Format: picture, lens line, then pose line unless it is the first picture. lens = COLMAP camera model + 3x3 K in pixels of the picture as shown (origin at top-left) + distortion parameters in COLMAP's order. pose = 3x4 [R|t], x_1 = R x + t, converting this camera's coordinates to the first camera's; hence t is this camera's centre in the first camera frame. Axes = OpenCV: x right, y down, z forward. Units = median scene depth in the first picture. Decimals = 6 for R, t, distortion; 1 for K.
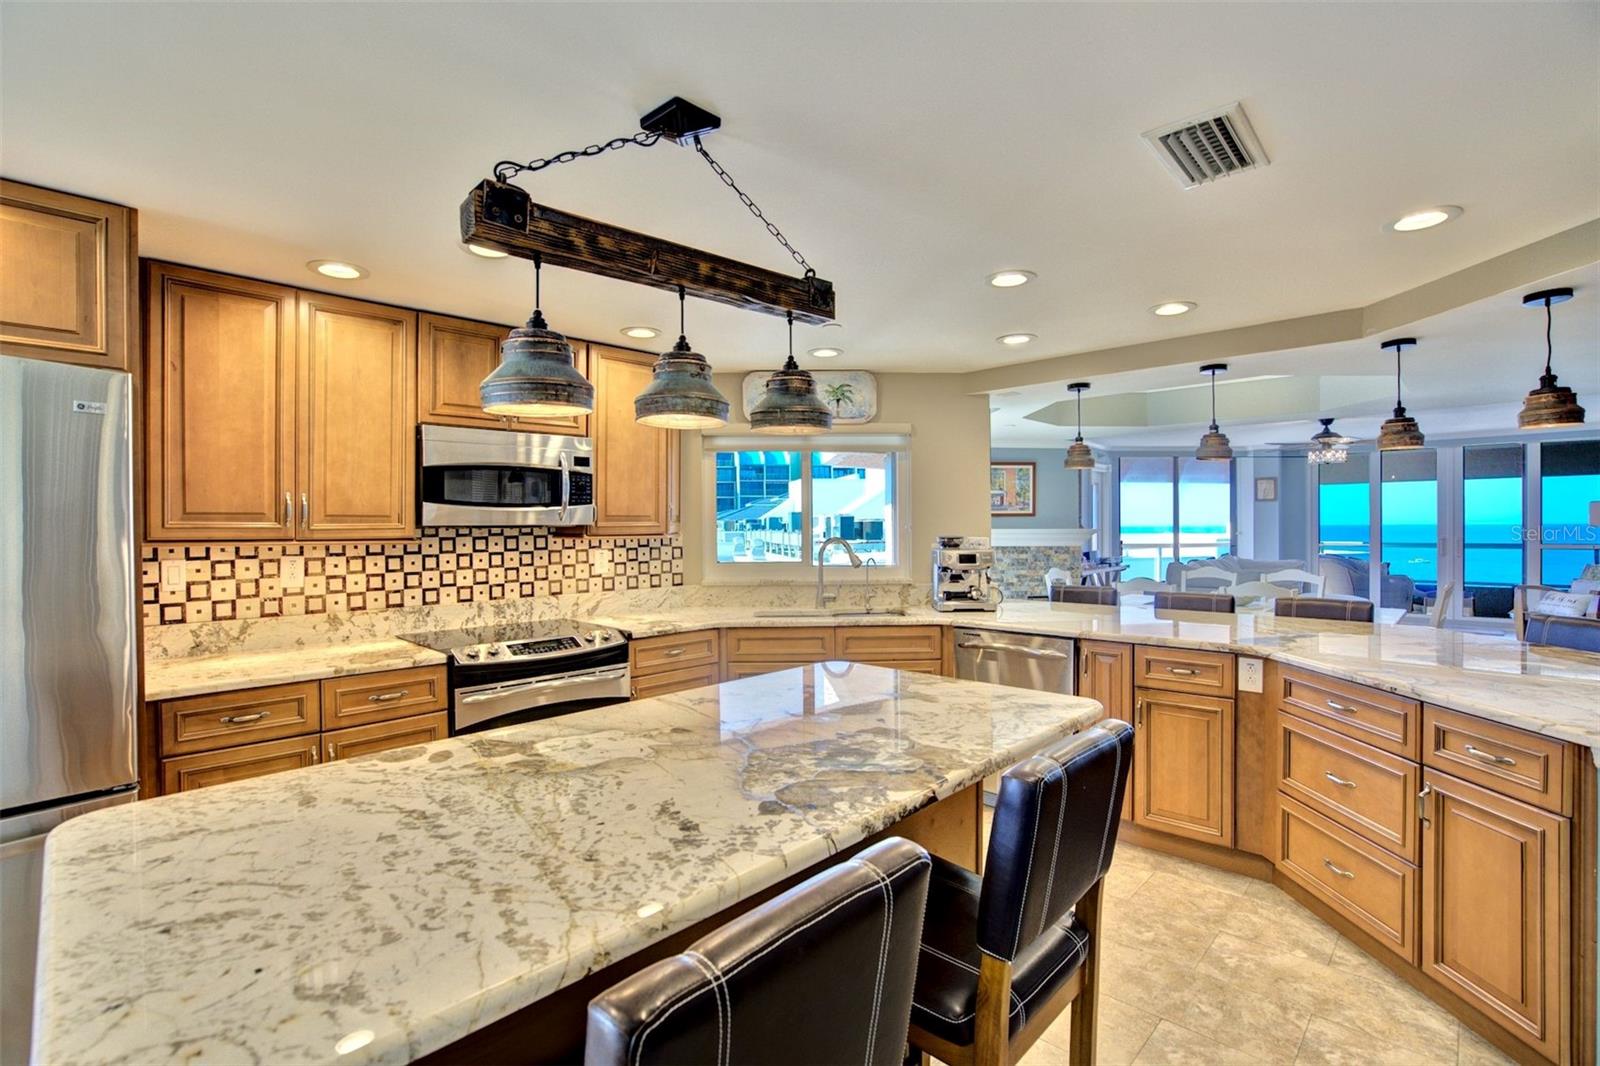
lens RADIAL K [[731.5, 0, 794.6], [0, 731.5, 534.7], [0, 0, 1]] dist [-0.059080, 0.021244]
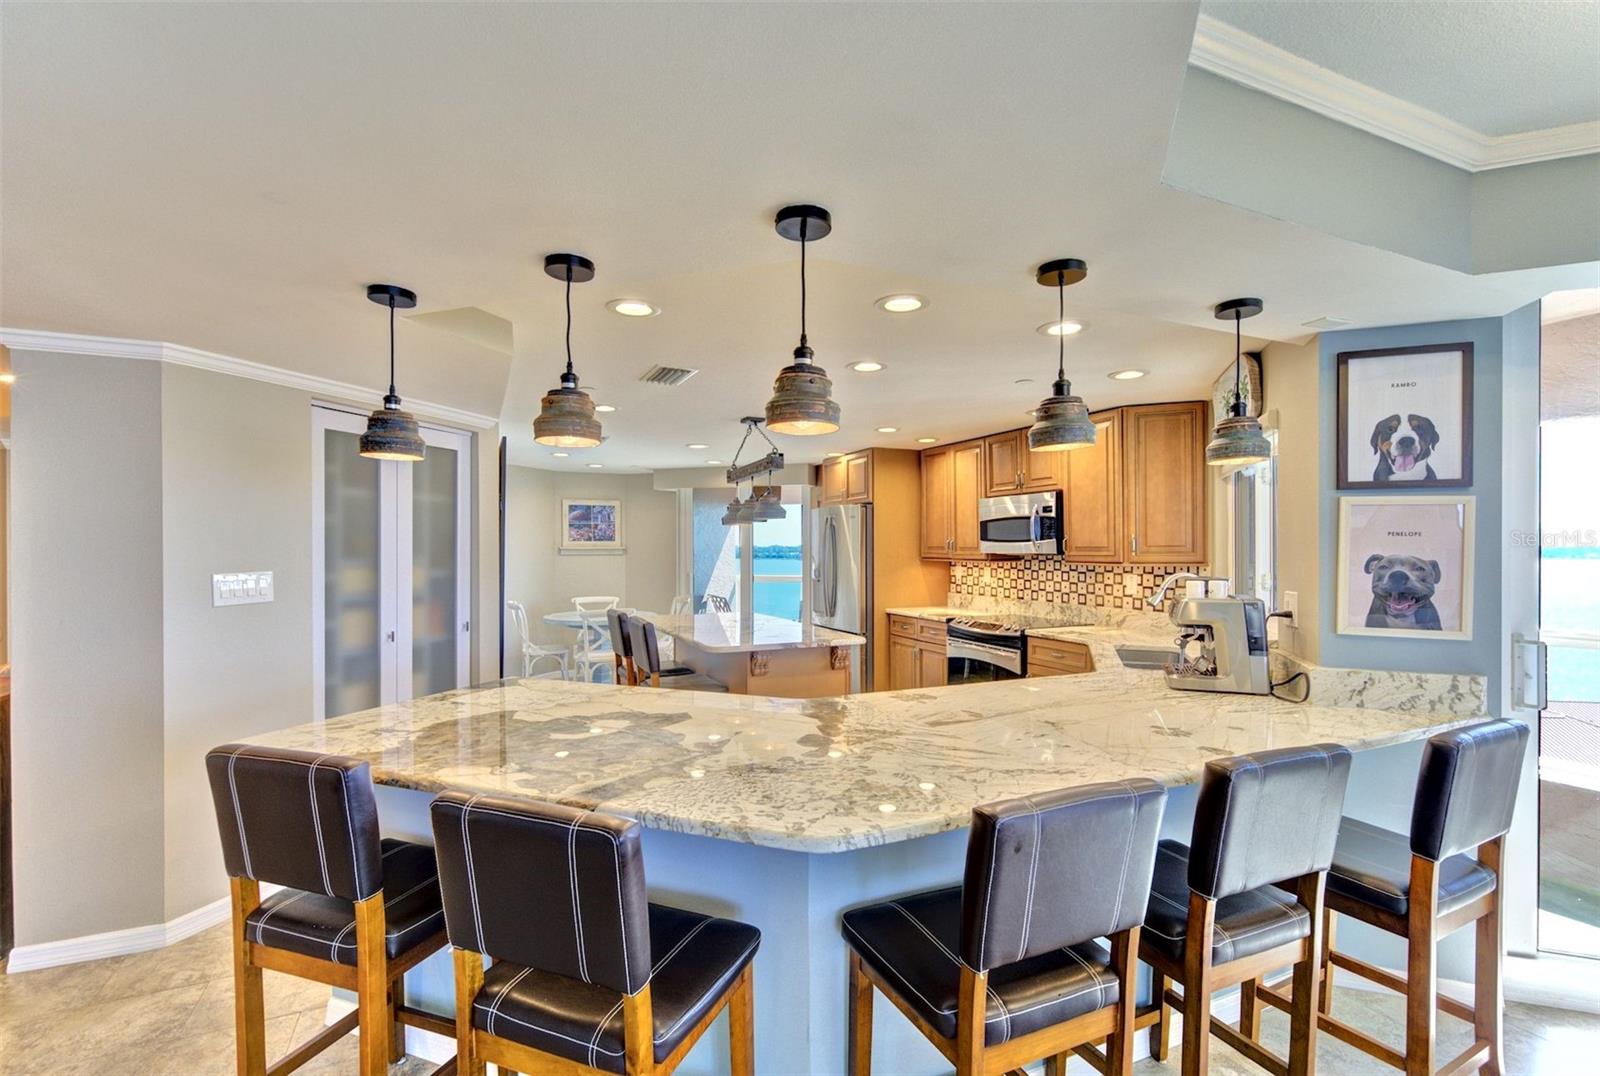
lens RADIAL K [[716.3, 0, 790.1], [0, 716.3, 551.2], [0, 0, 1]] dist [0.001033, -0.000066]
pose [[-0.373879, 0.013422, -0.927380, 1.183926], [-0.005855, 0.999841, 0.016831, -0.038995], [0.927459, 0.011723, -0.373741, 1.048398]]
